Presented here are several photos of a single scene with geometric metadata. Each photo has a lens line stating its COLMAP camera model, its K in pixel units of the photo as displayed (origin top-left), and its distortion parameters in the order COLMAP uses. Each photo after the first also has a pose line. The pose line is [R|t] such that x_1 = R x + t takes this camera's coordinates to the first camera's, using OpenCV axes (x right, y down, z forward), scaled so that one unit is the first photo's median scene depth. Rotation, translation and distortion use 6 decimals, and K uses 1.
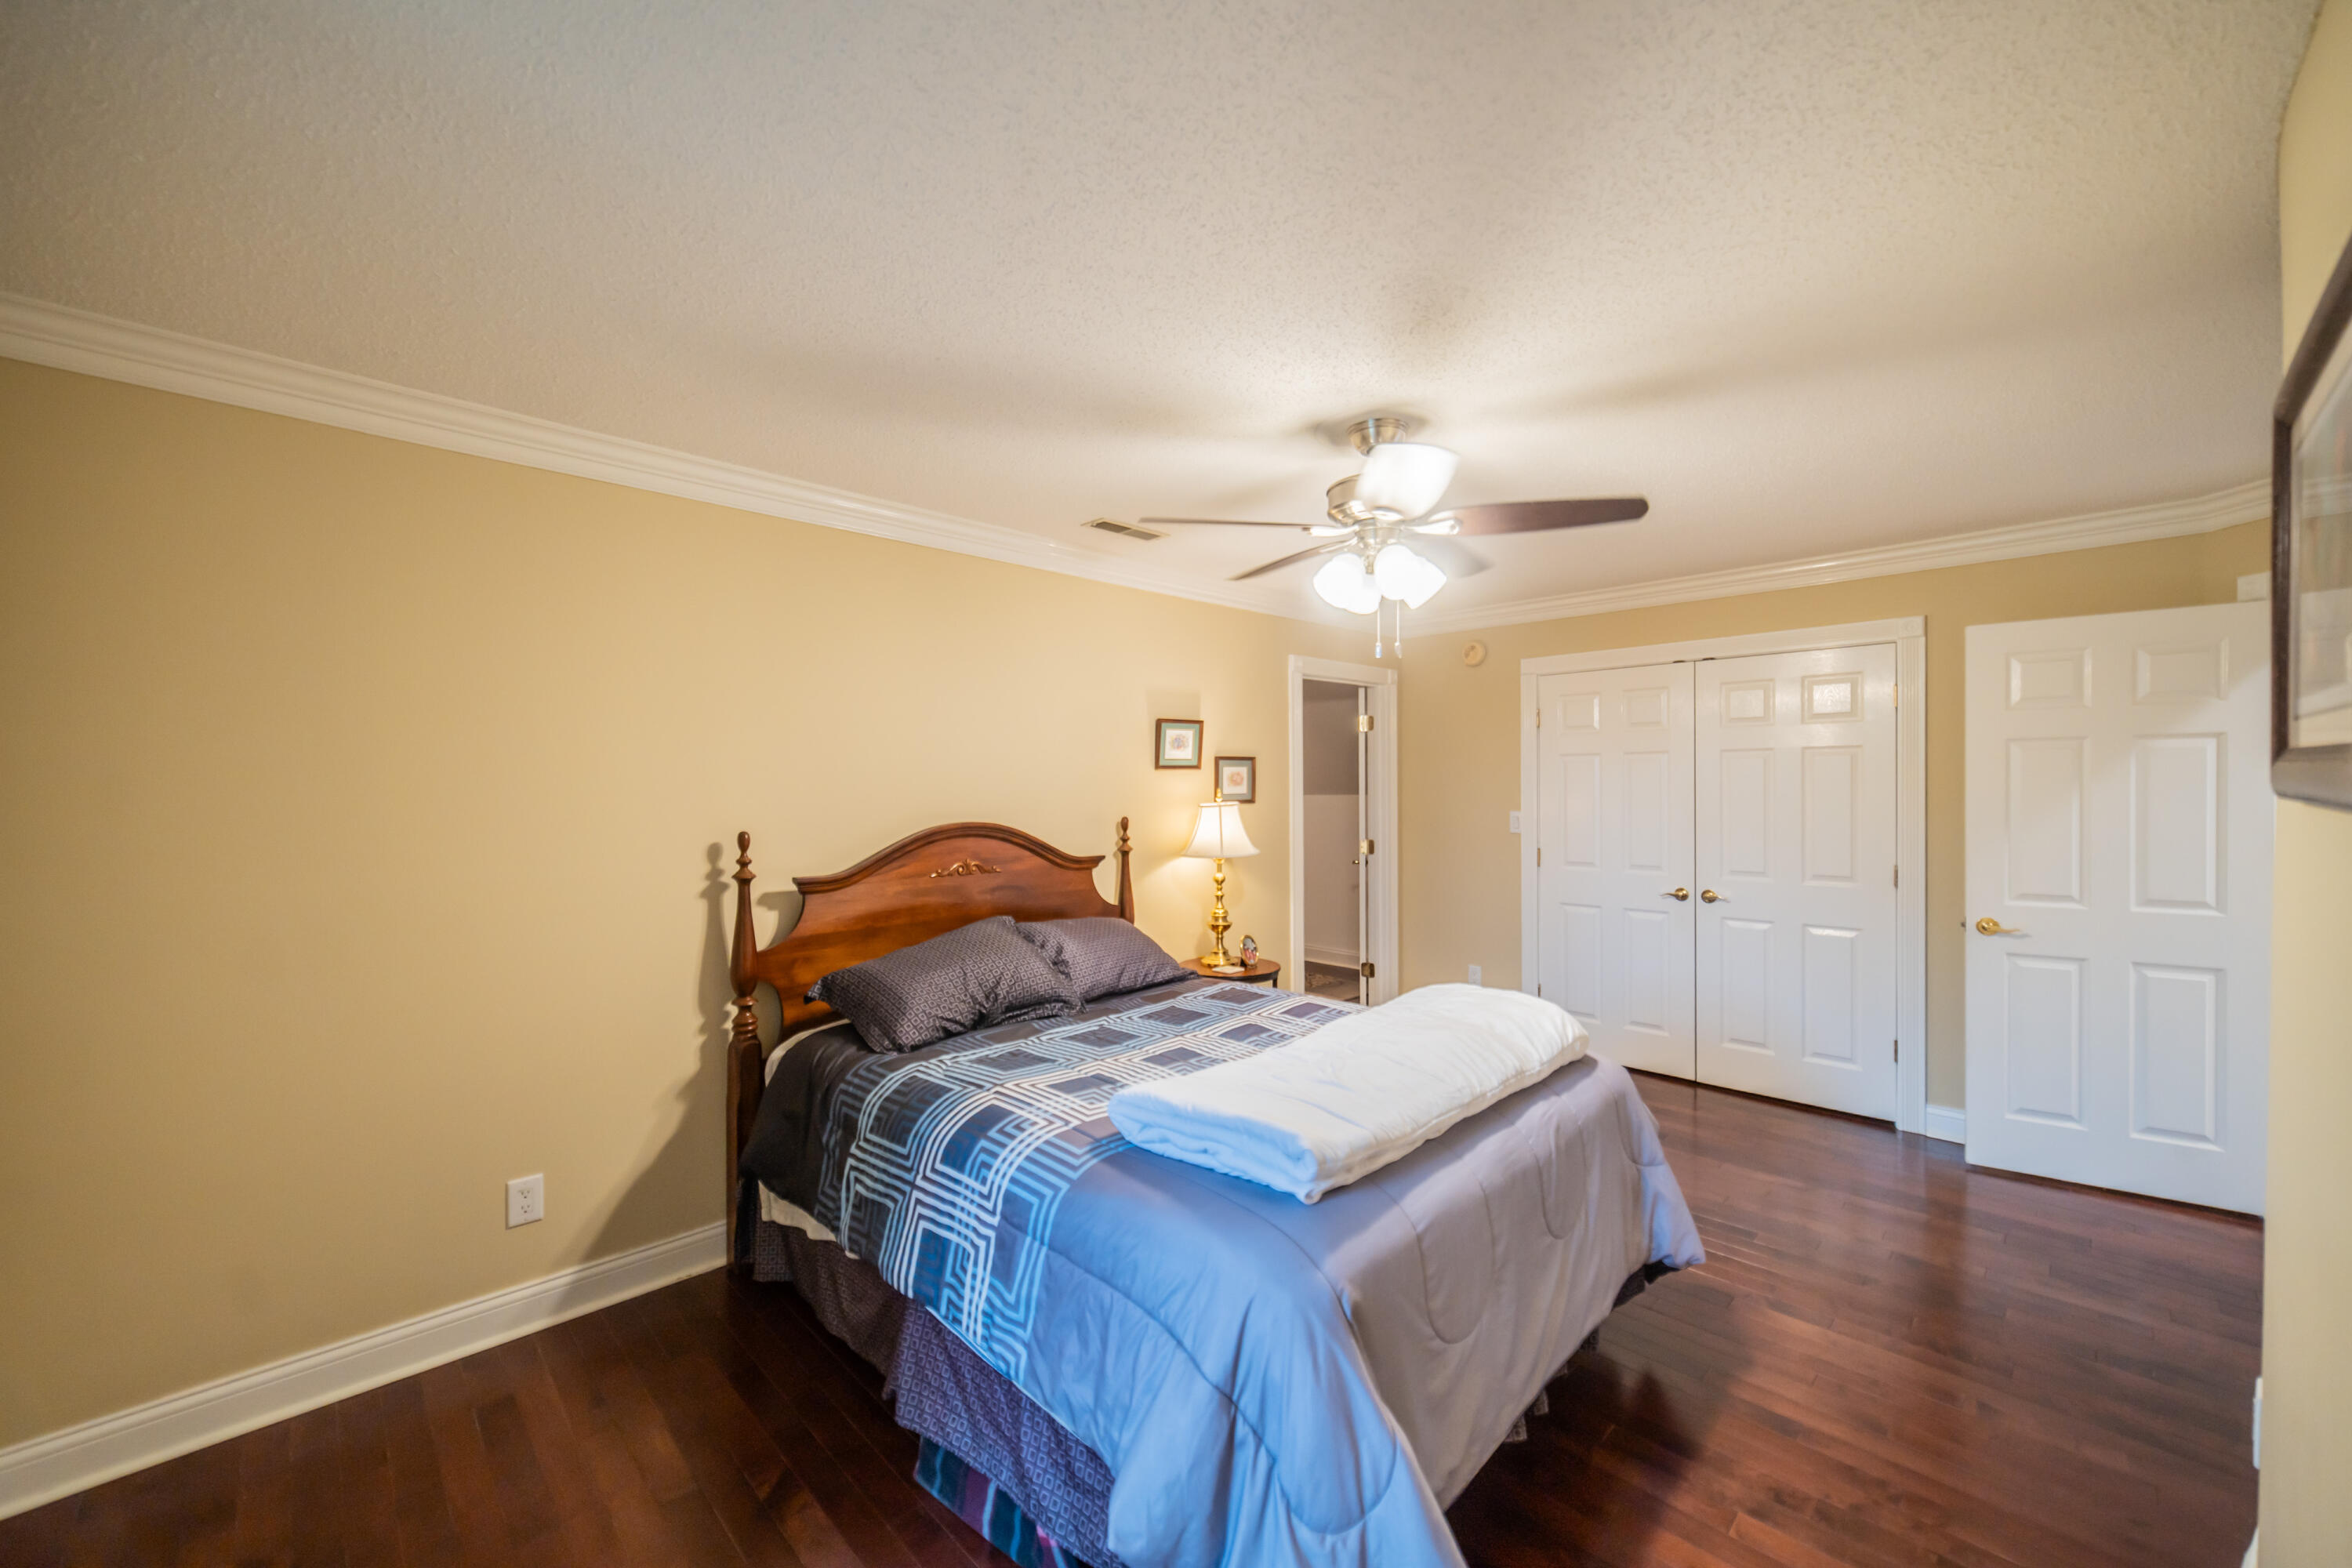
lens RADIAL K [[914.4, 0, 1196.0], [0, 914.4, 798.7], [0, 0, 1]] dist [-0.001139, 0.001708]
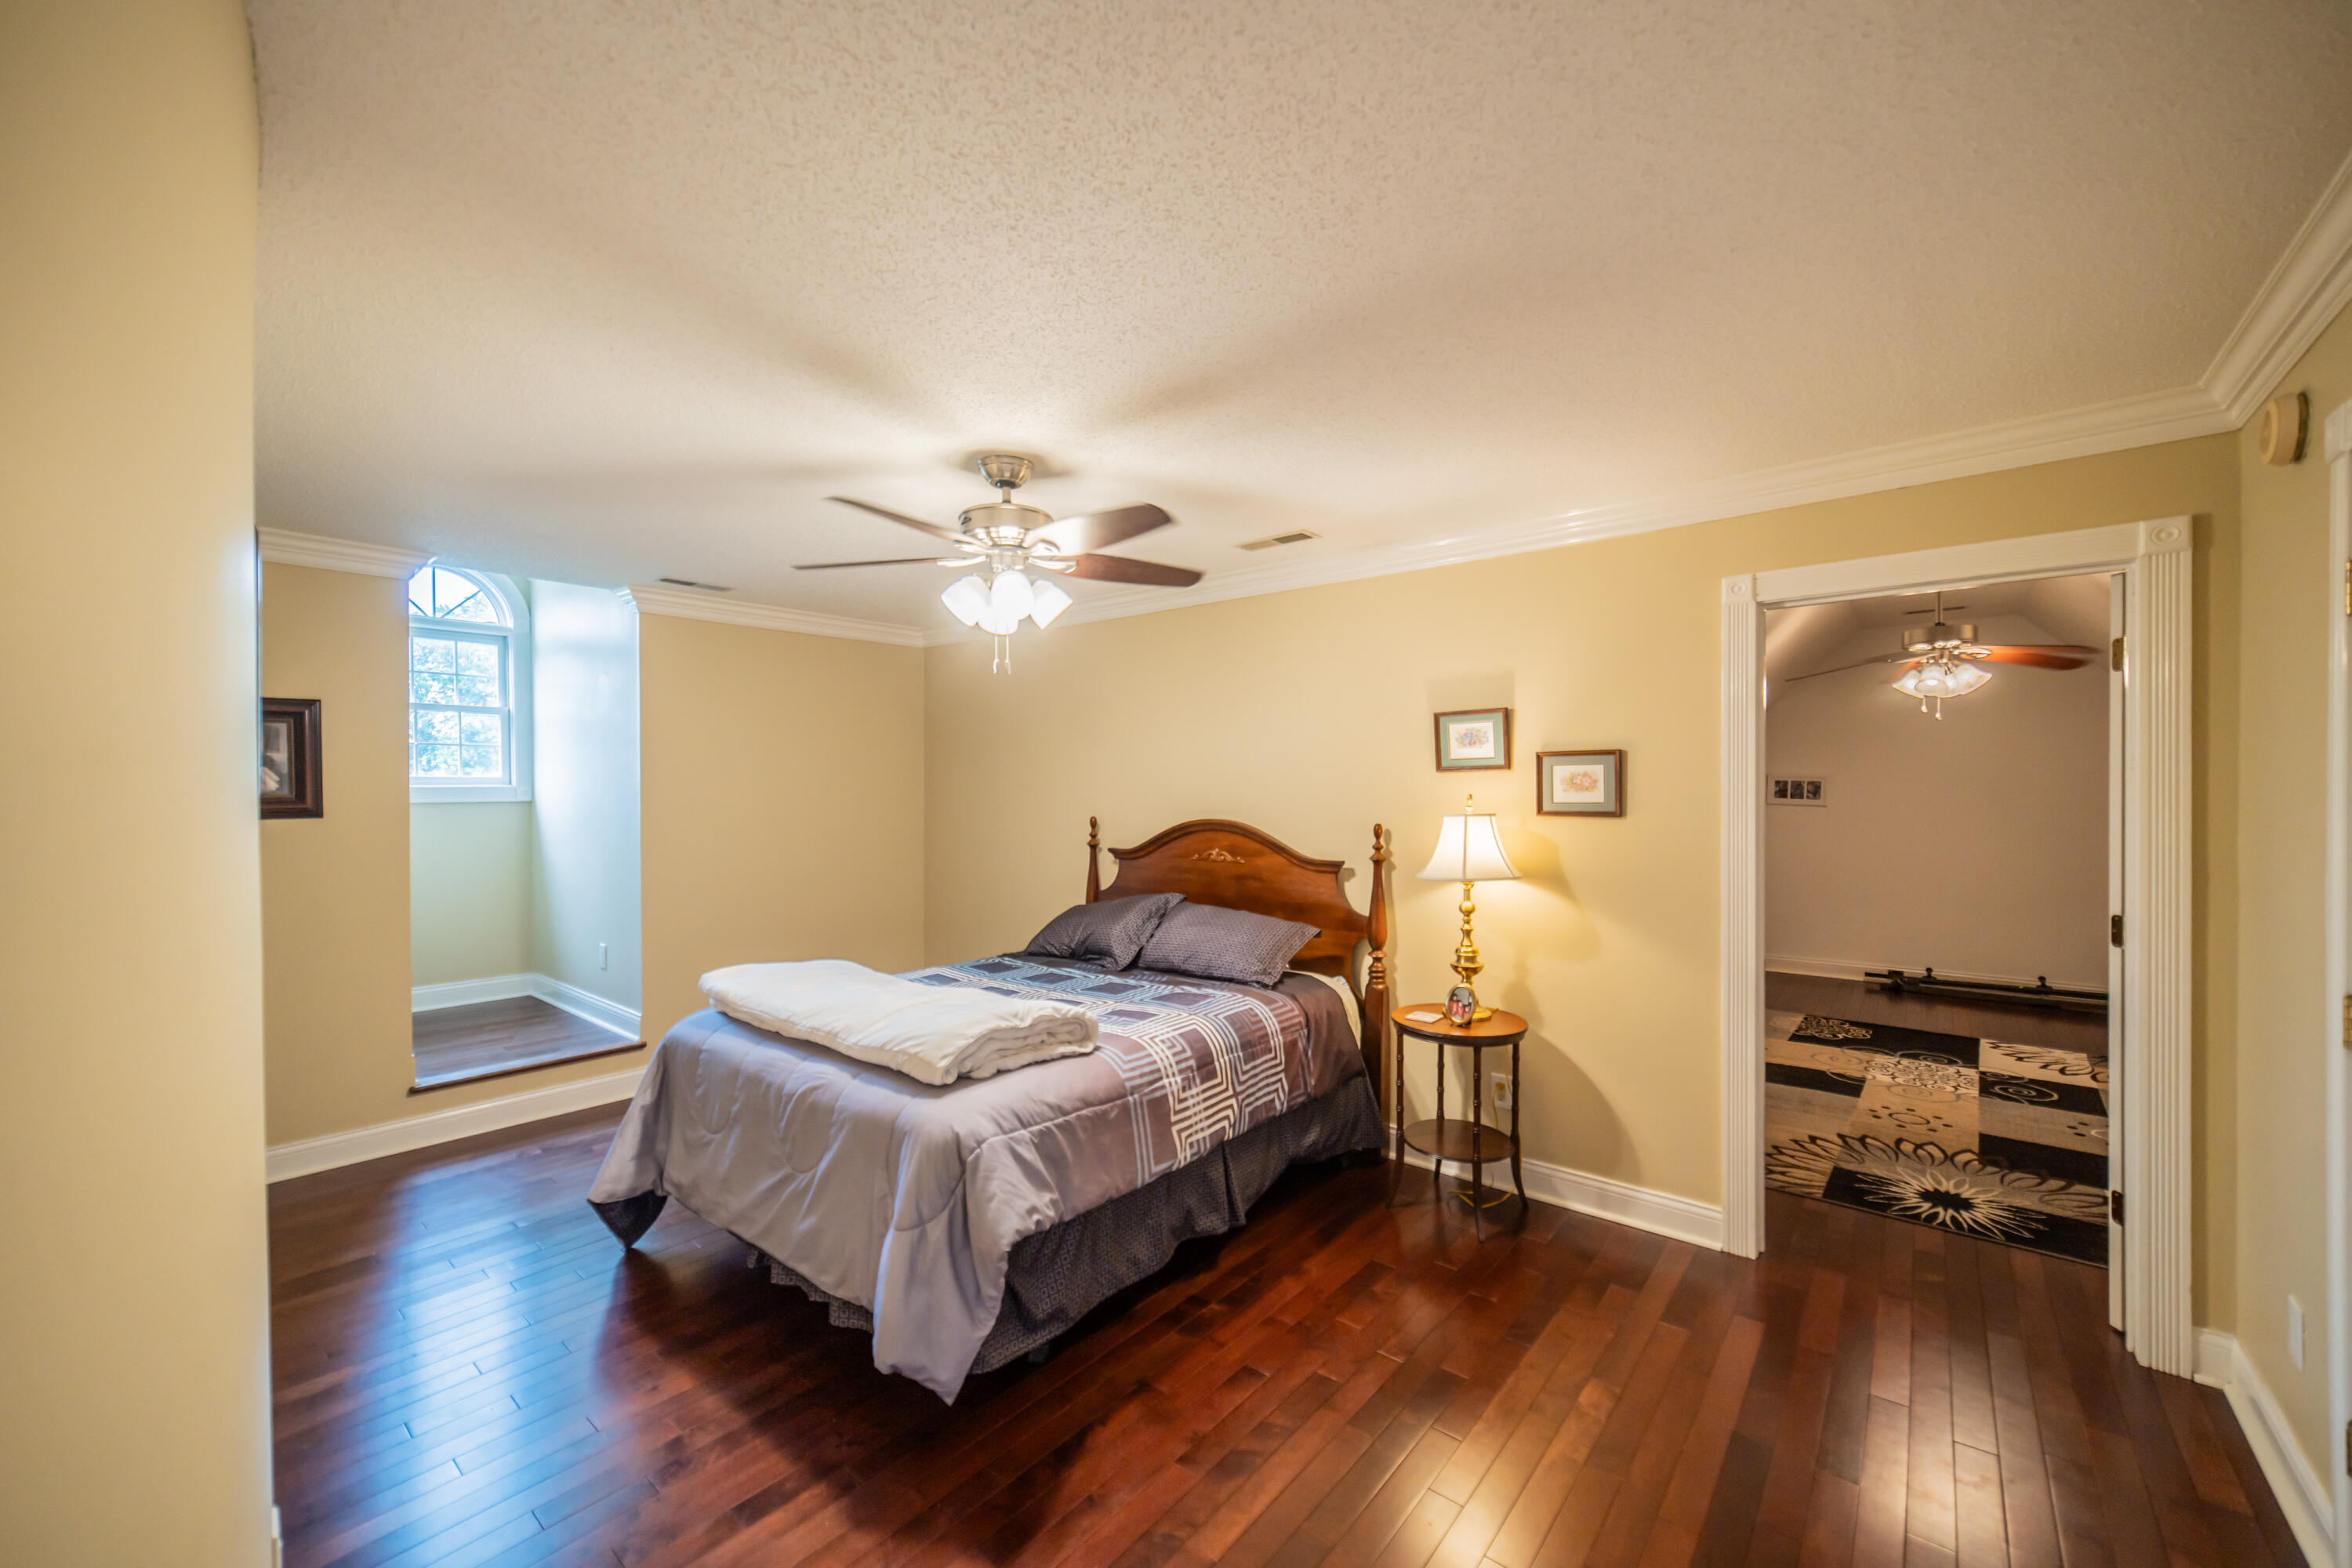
lens RADIAL K [[914.4, 0, 1164.5], [0, 914.4, 789.0], [0, 0, 1]] dist [-0.001139, 0.001708]
pose [[0.085480, 0.007387, -0.996313, 0.793919], [-0.014997, 0.999869, 0.006127, -0.016978], [0.996227, 0.014418, 0.085579, 0.666400]]
